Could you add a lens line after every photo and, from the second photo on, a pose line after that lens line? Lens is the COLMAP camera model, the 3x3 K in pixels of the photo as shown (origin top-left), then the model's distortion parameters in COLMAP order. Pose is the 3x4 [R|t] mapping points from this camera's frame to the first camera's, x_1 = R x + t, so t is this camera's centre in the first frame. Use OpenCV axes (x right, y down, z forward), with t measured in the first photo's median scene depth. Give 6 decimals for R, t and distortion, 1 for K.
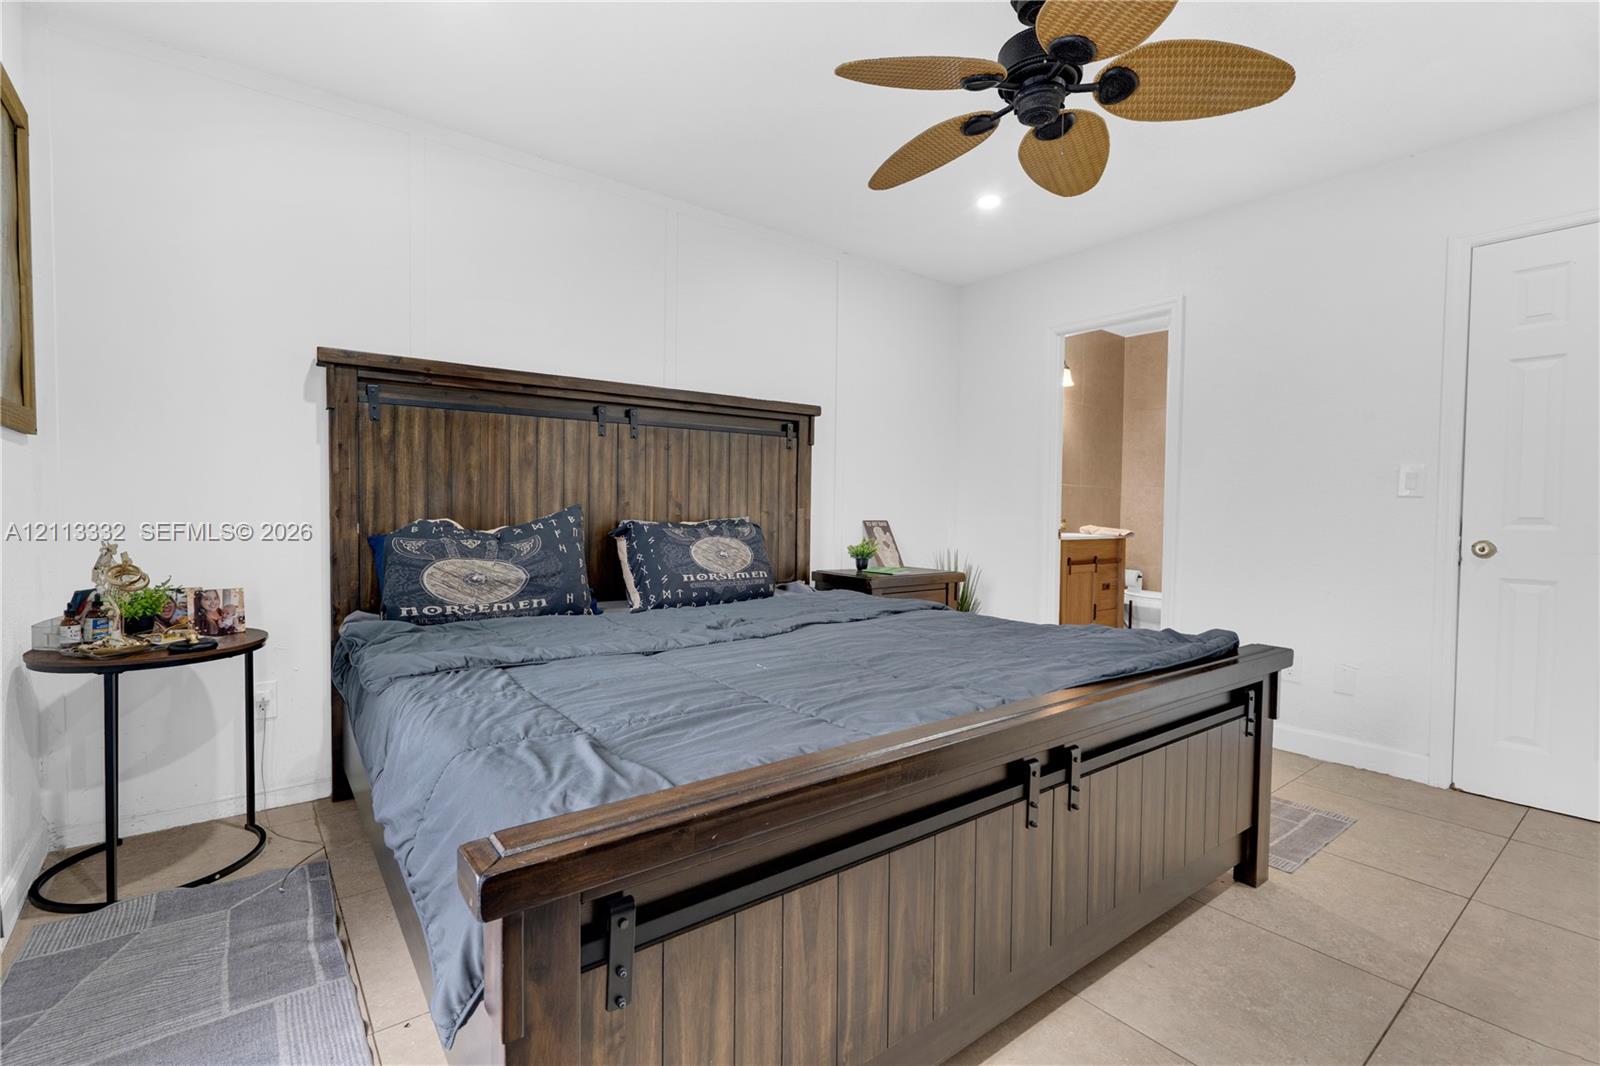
lens RADIAL K [[729.8, 0, 793.0], [0, 729.8, 529.6], [0, 0, 1]] dist [-0.002069, -0.000046]
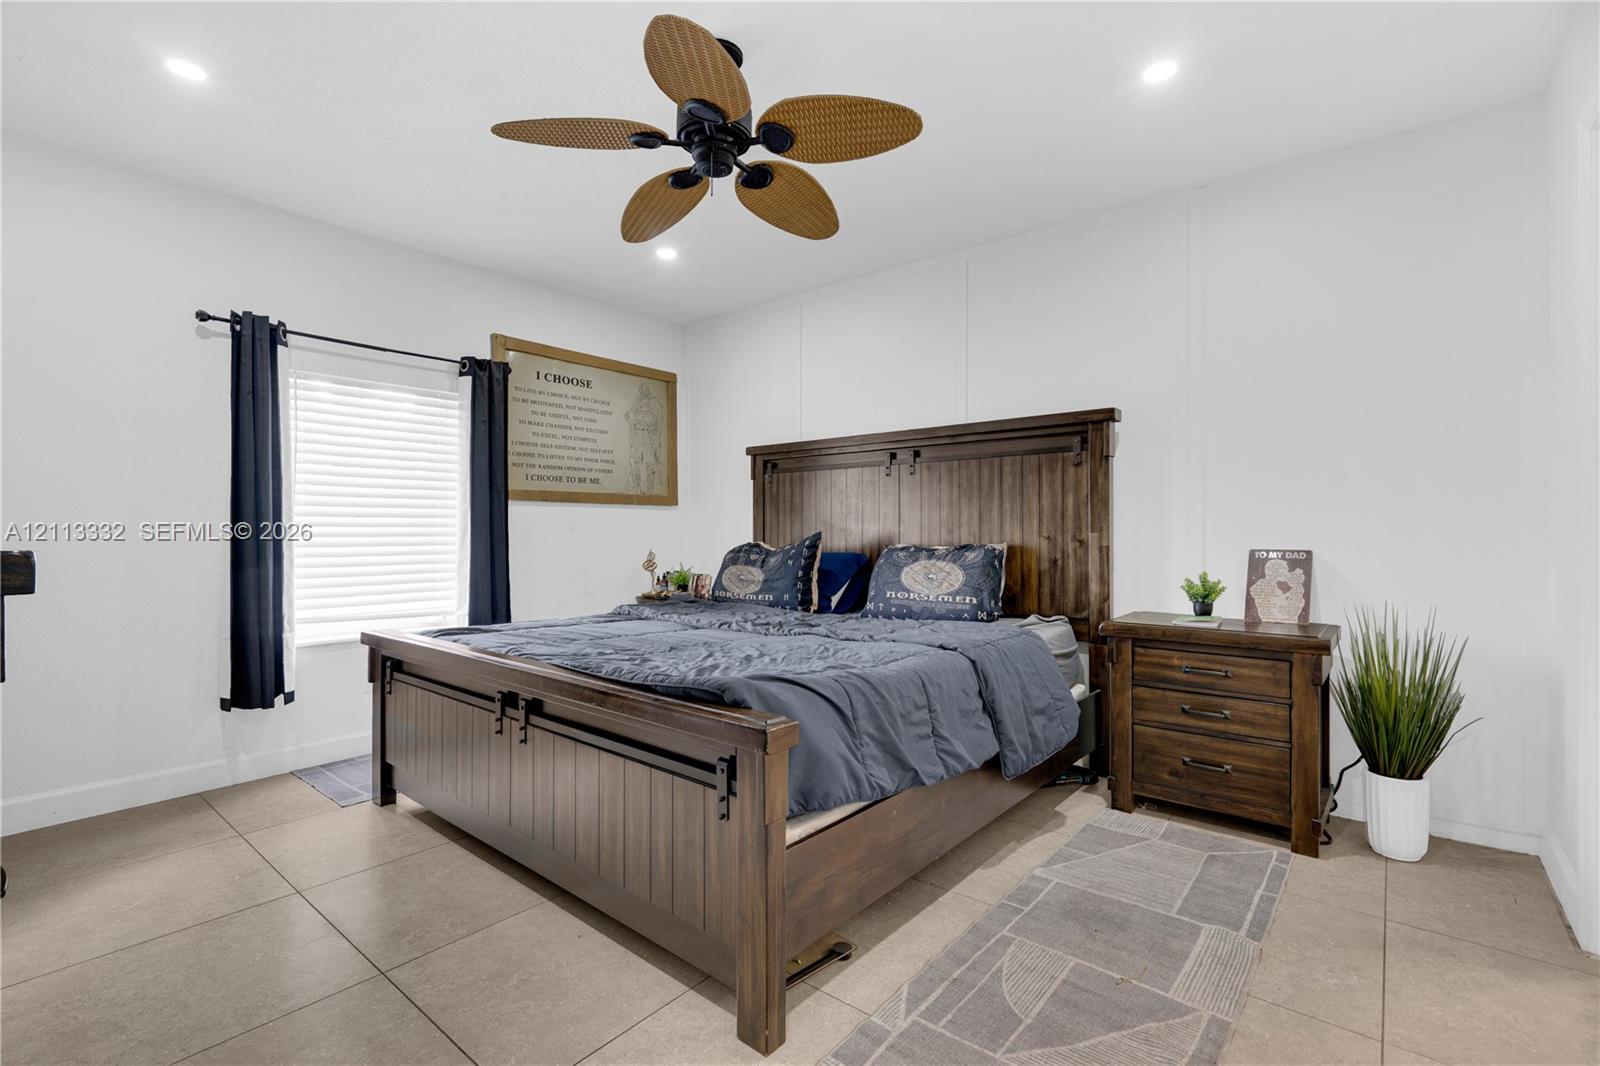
lens RADIAL K [[729.8, 0, 796.9], [0, 729.8, 533.9], [0, 0, 1]] dist [-0.002069, -0.000046]
pose [[0.214465, -0.012612, -0.976650, 0.910076], [-0.026388, 0.999477, -0.018702, -0.003771], [0.976375, 0.029782, 0.214020, 0.580817]]
